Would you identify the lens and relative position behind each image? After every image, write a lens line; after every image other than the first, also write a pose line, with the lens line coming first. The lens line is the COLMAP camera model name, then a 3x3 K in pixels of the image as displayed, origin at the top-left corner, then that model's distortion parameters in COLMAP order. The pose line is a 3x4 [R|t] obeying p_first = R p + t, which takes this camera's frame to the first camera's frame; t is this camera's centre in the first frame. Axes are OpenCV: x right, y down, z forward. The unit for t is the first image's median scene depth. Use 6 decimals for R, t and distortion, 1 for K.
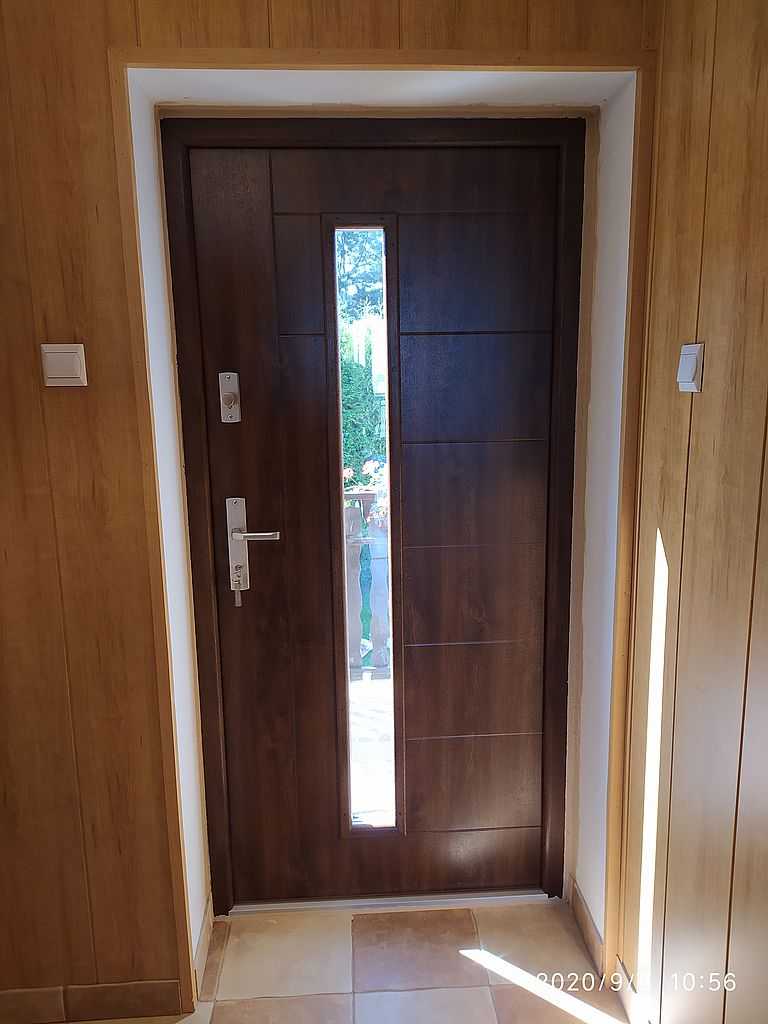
lens RADIAL K [[751.6, 0, 382.6], [0, 751.6, 506.3], [0, 0, 1]] dist [0.085344, -0.103202]
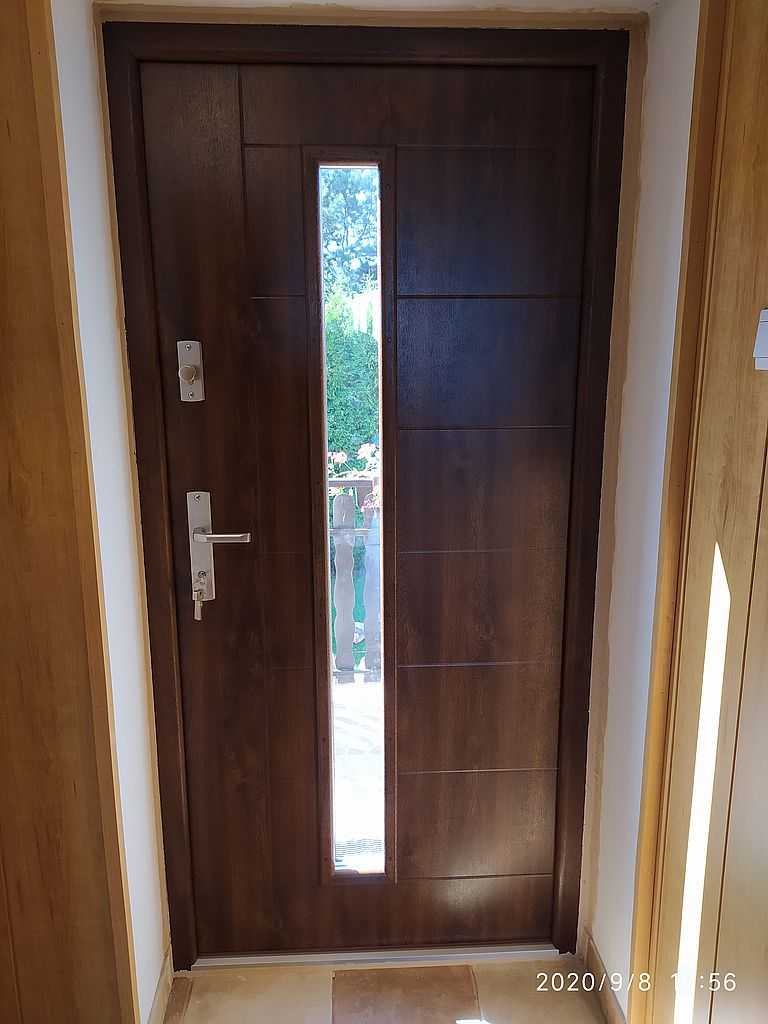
lens RADIAL K [[751.6, 0, 382.6], [0, 751.6, 506.3], [0, 0, 1]] dist [0.085344, -0.103202]
pose [[0.999910, 0.013347, -0.001637, 0.010863], [-0.013293, 0.999487, 0.029145, -0.020925], [0.002025, -0.029121, 0.999574, 0.152439]]
